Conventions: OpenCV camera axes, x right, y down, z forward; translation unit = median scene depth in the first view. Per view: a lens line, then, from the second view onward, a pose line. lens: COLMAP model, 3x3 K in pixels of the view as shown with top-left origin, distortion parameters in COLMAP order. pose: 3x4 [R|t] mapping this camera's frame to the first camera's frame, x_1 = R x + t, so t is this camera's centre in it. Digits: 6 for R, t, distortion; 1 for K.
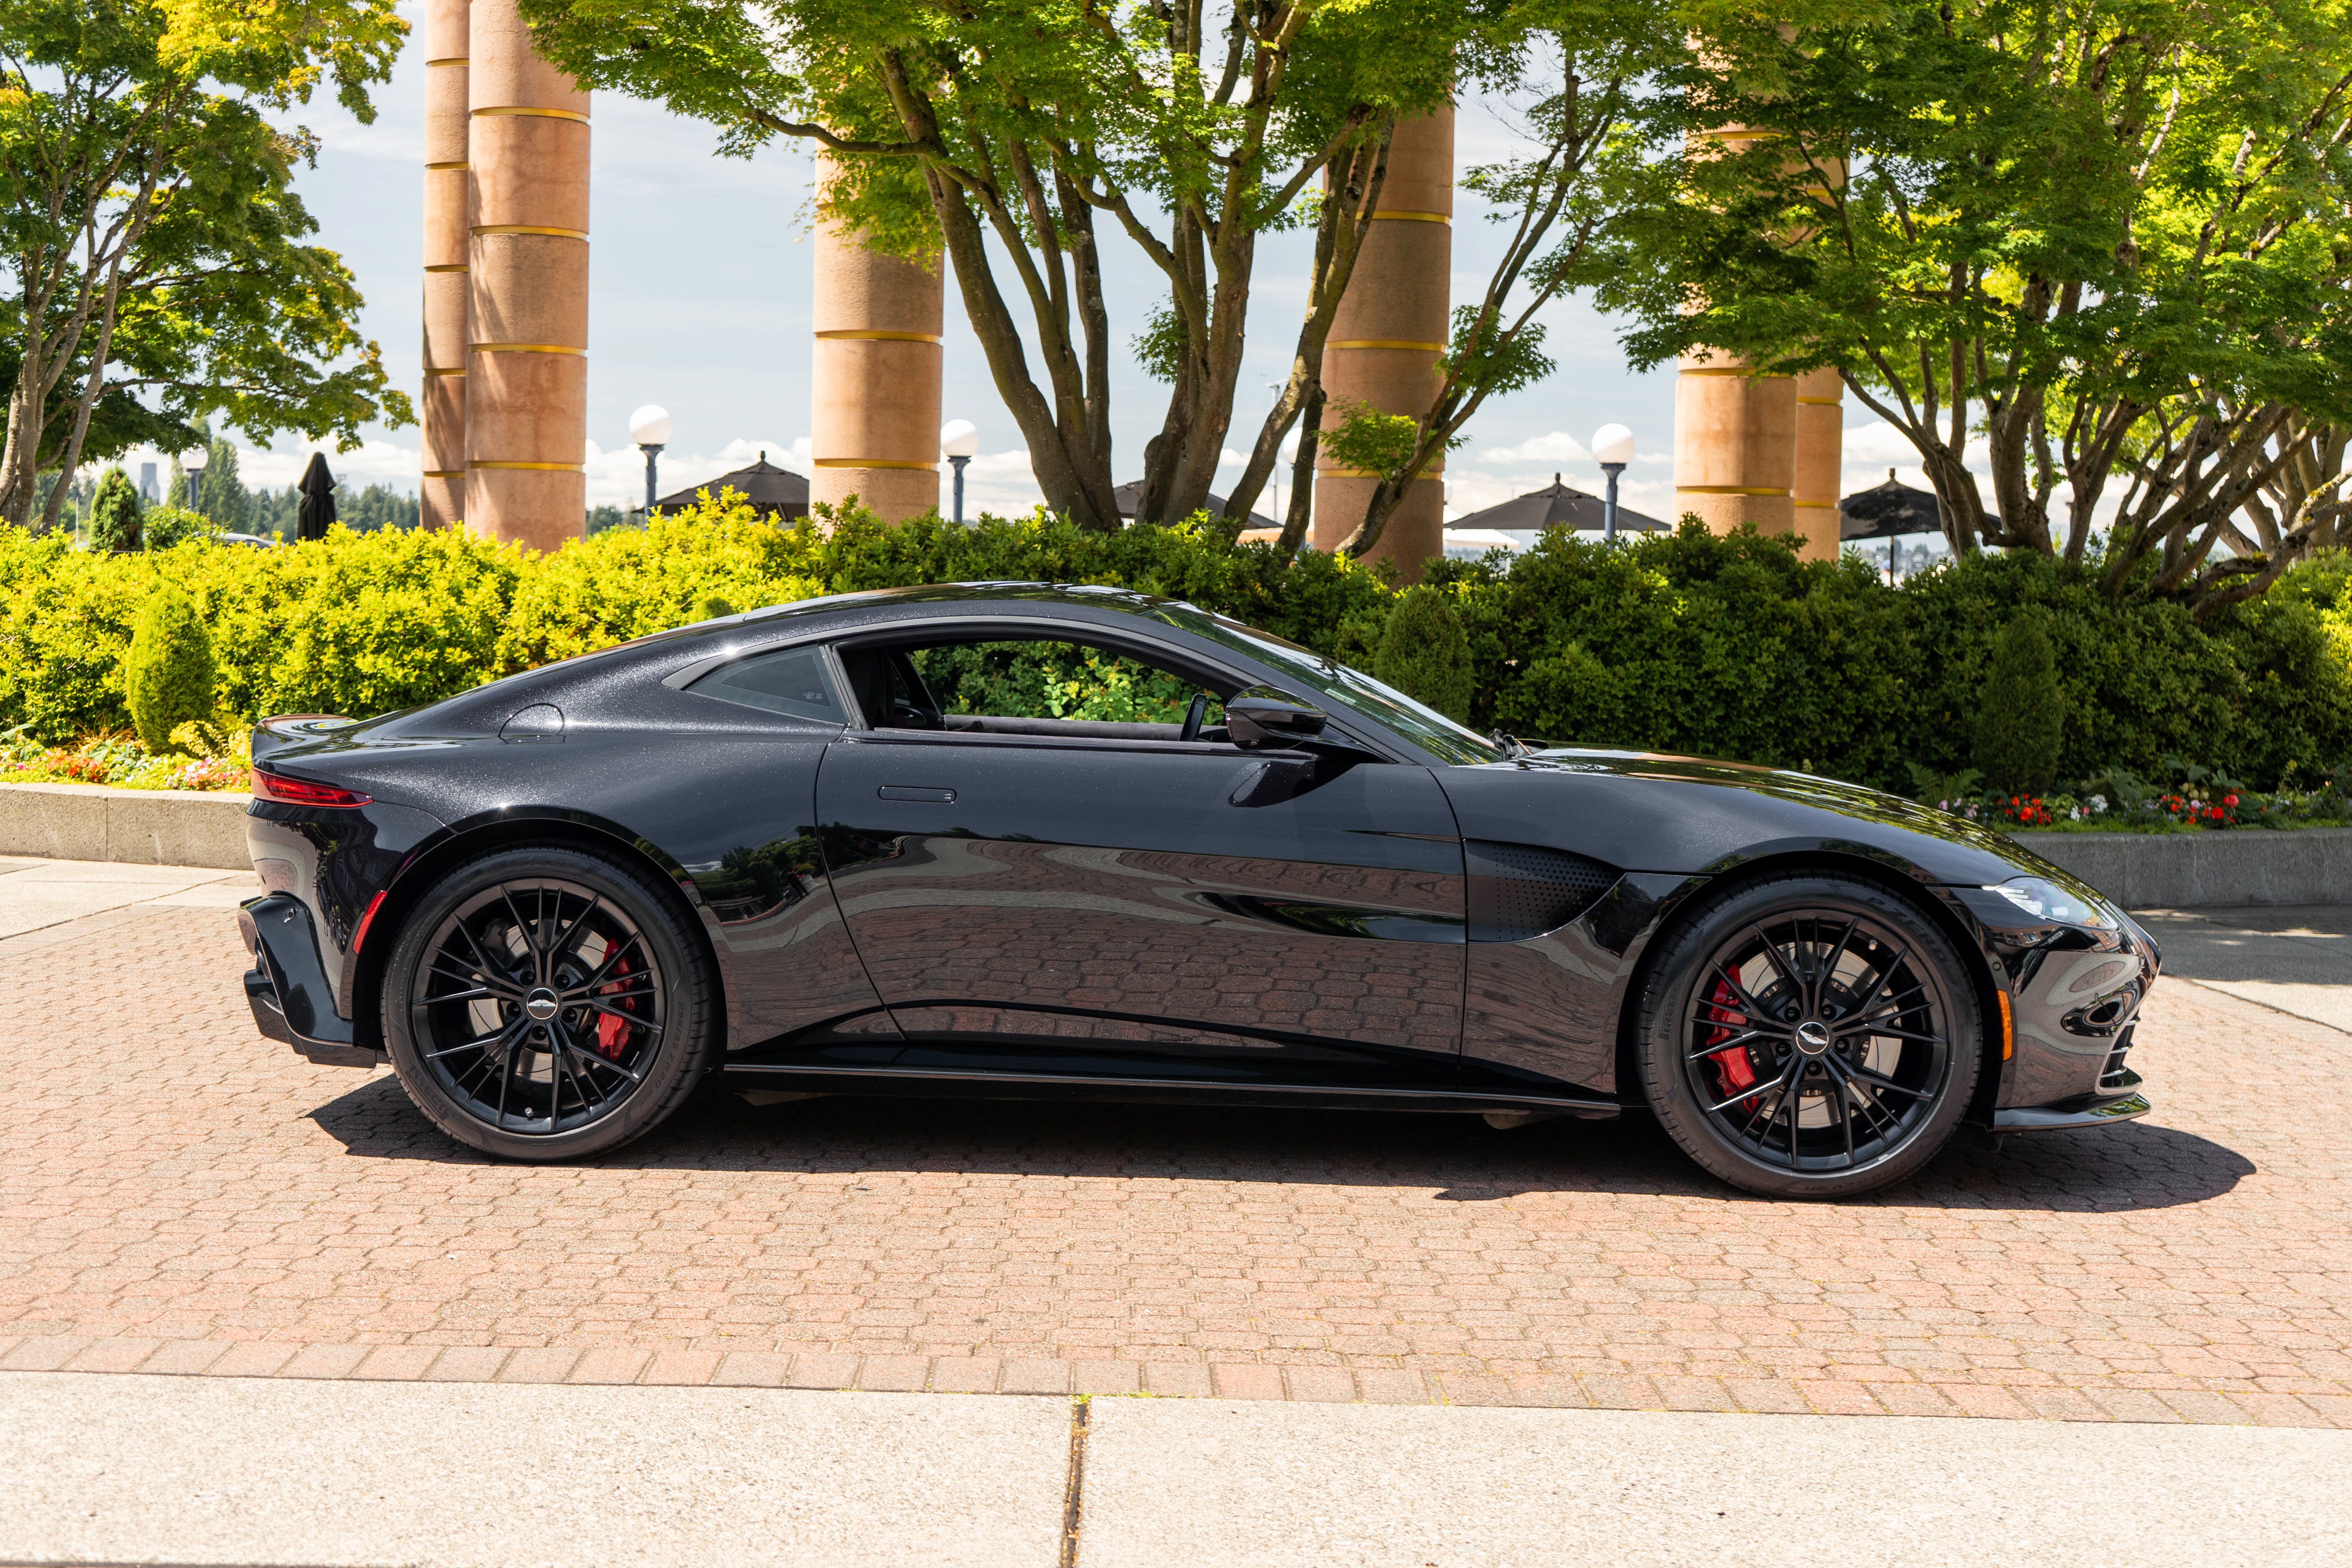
lens RADIAL K [[2966.8, 0, 1124.2], [0, 2966.8, 772.0], [0, 0, 1]] dist [0.049738, -0.031473]
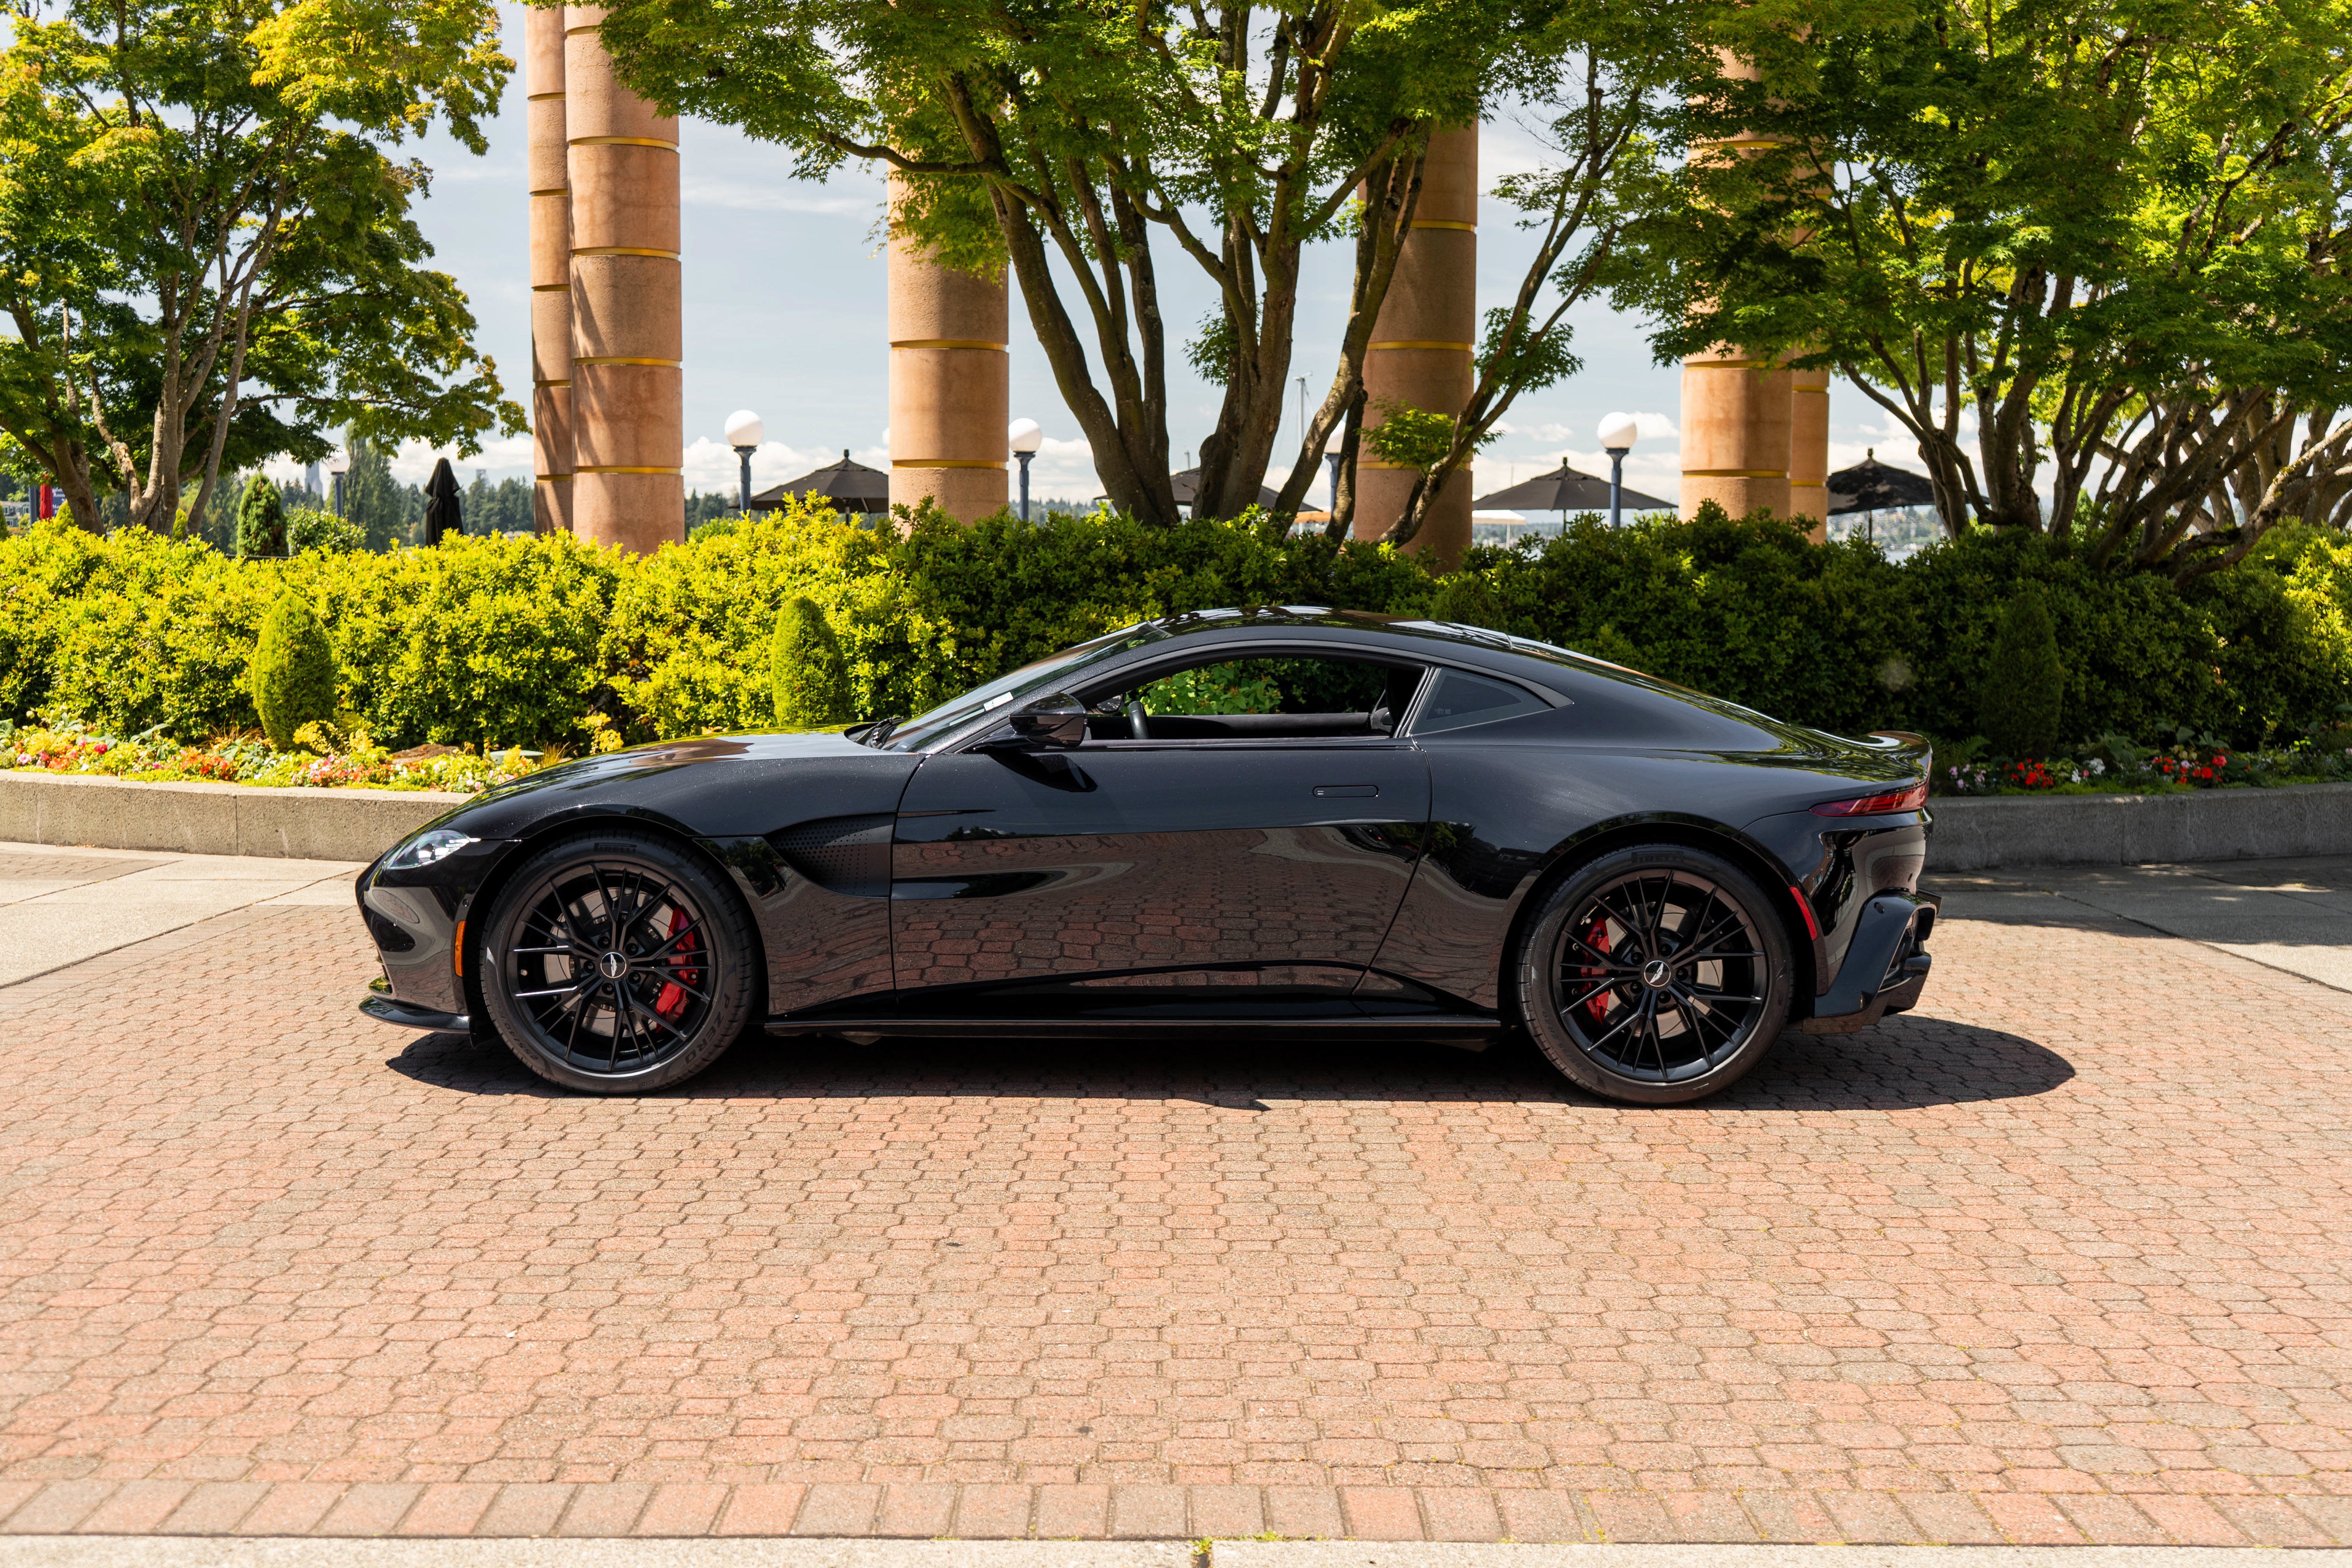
lens RADIAL K [[2598.7, 0, 1187.9], [0, 2598.7, 834.3], [0, 0, 1]] dist [0.039850, -0.012928]
pose [[0.999821, -0.018199, 0.005119, -0.005075], [0.017960, 0.998895, 0.043425, -0.010968], [-0.005904, -0.043325, 0.999044, 0.058724]]
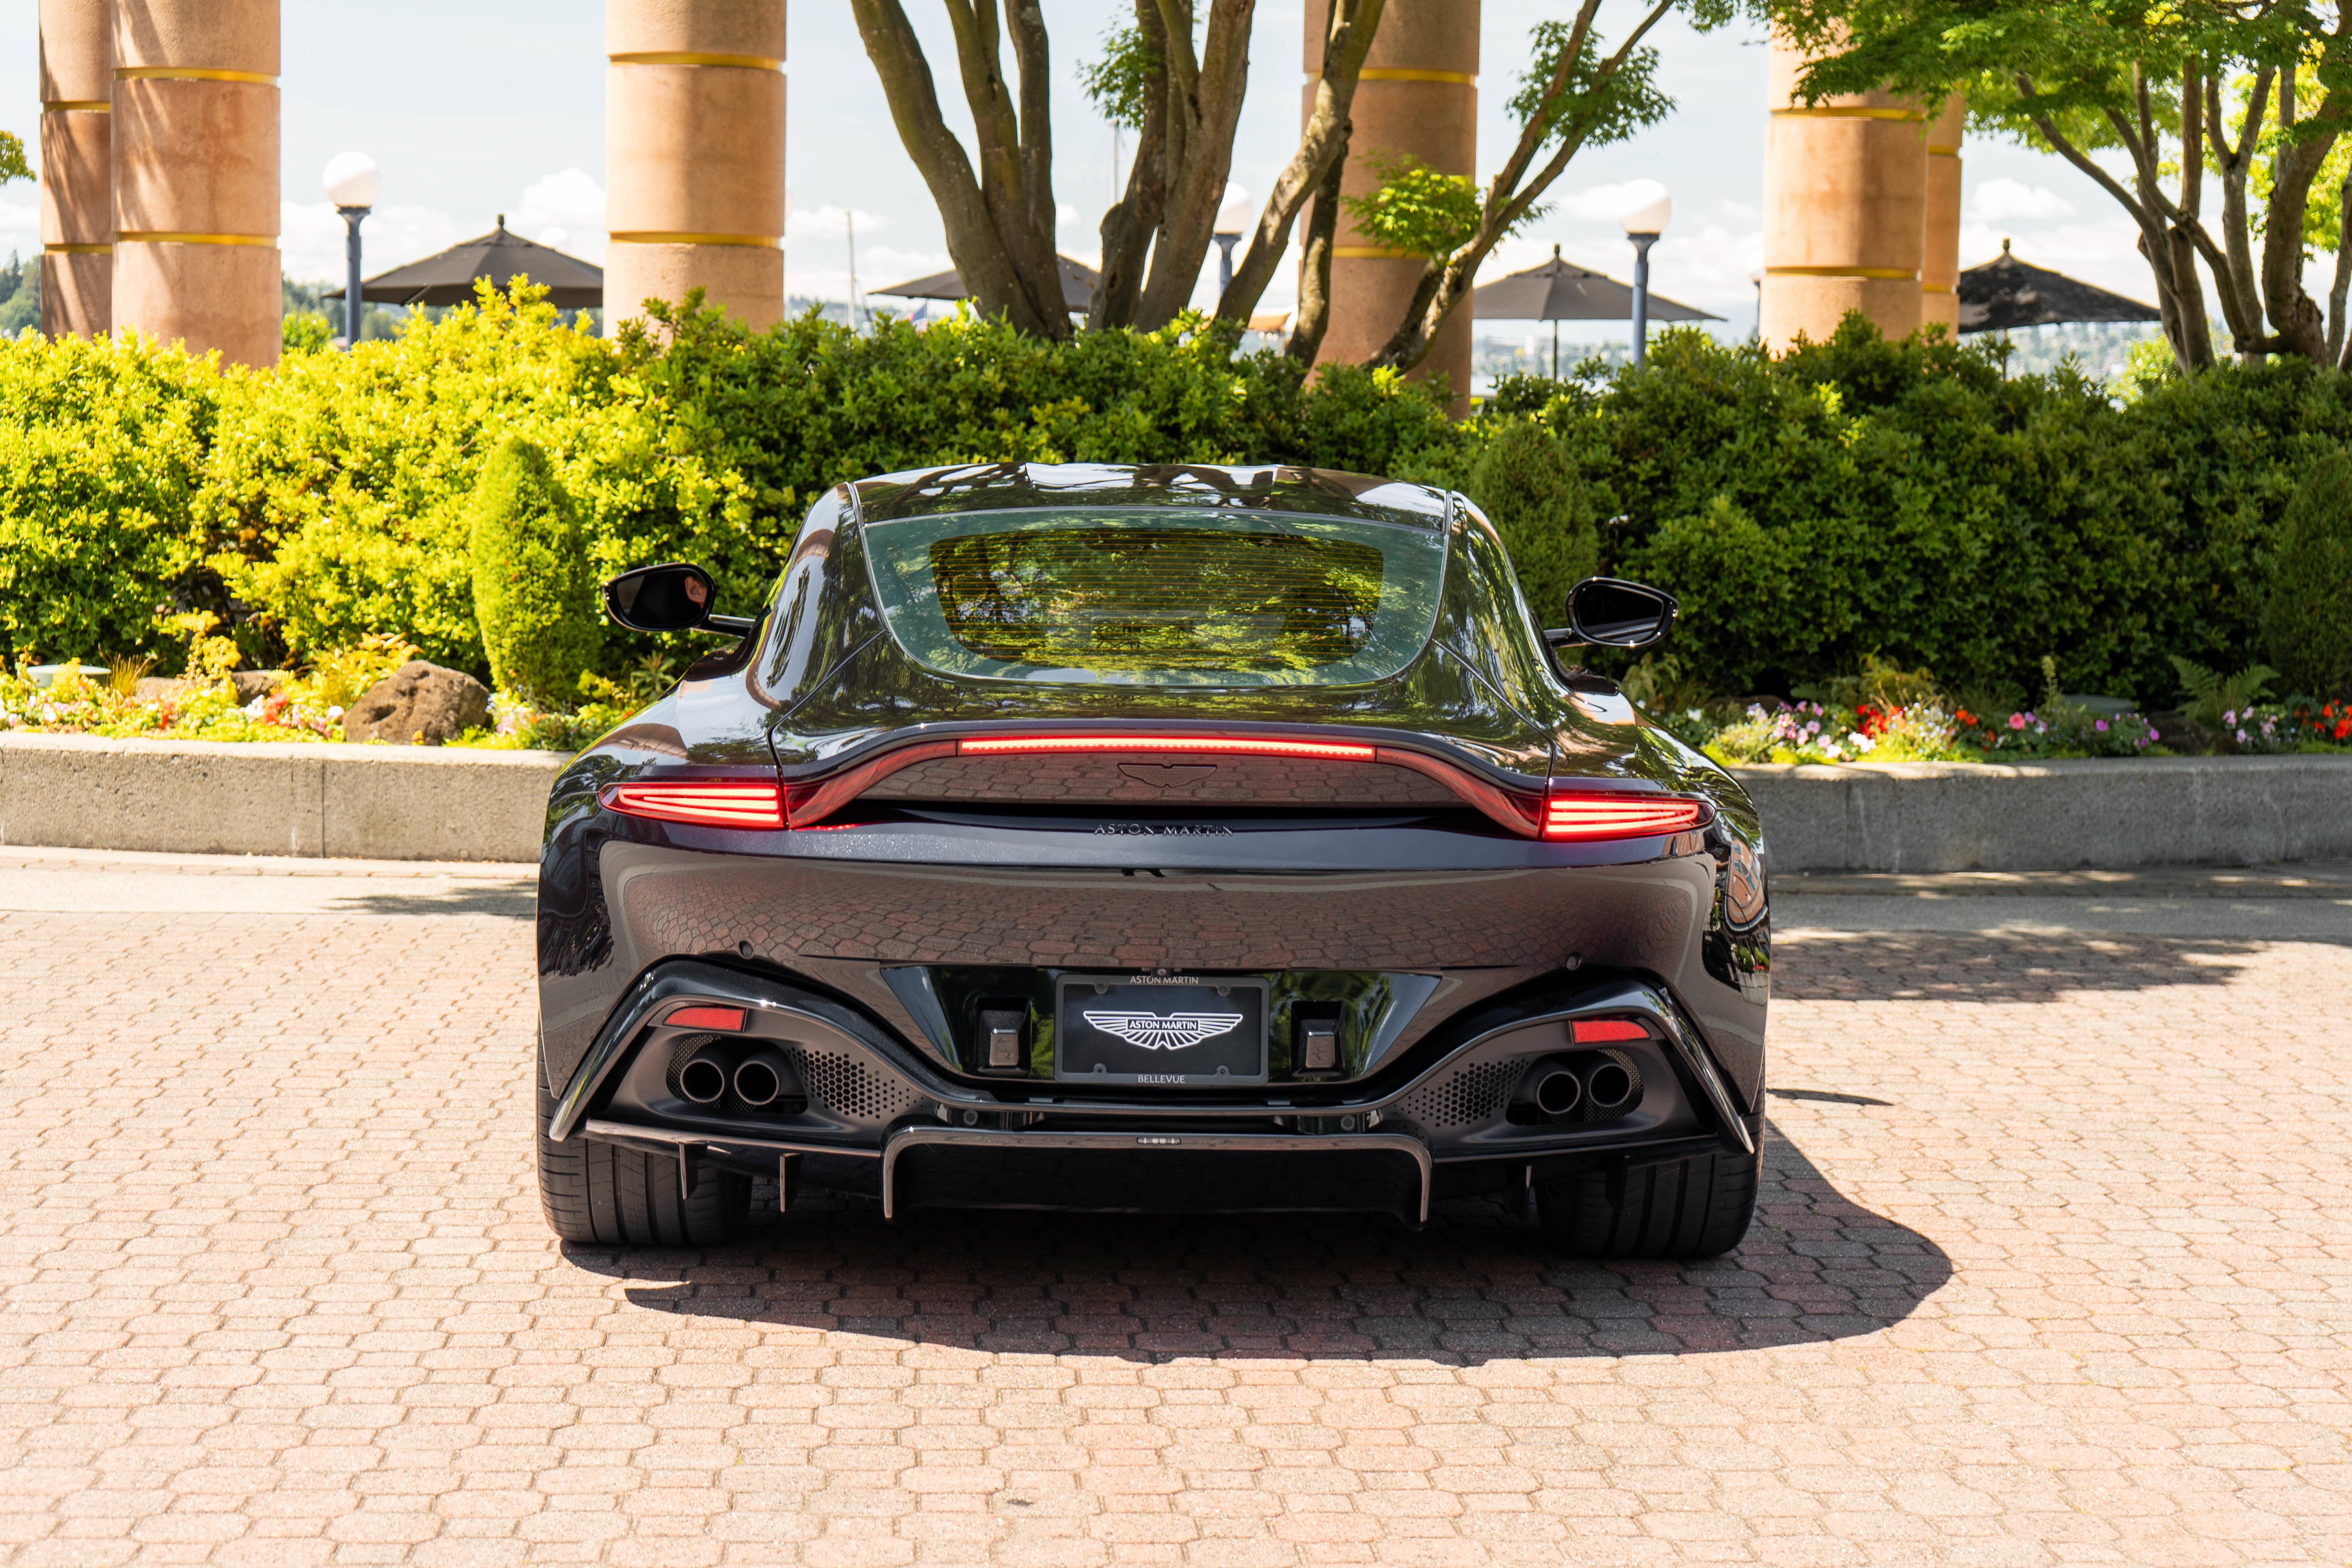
lens RADIAL K [[3753.0, 0, 1176.0], [0, 3753.0, 784.0], [0, 0, 1]] dist [0.062909, 0.007368]
pose [[0.997688, -0.010111, 0.067208, -0.040062], [0.007101, 0.998968, 0.044869, -0.014795], [-0.067593, -0.044288, 0.996730, 0.094698]]
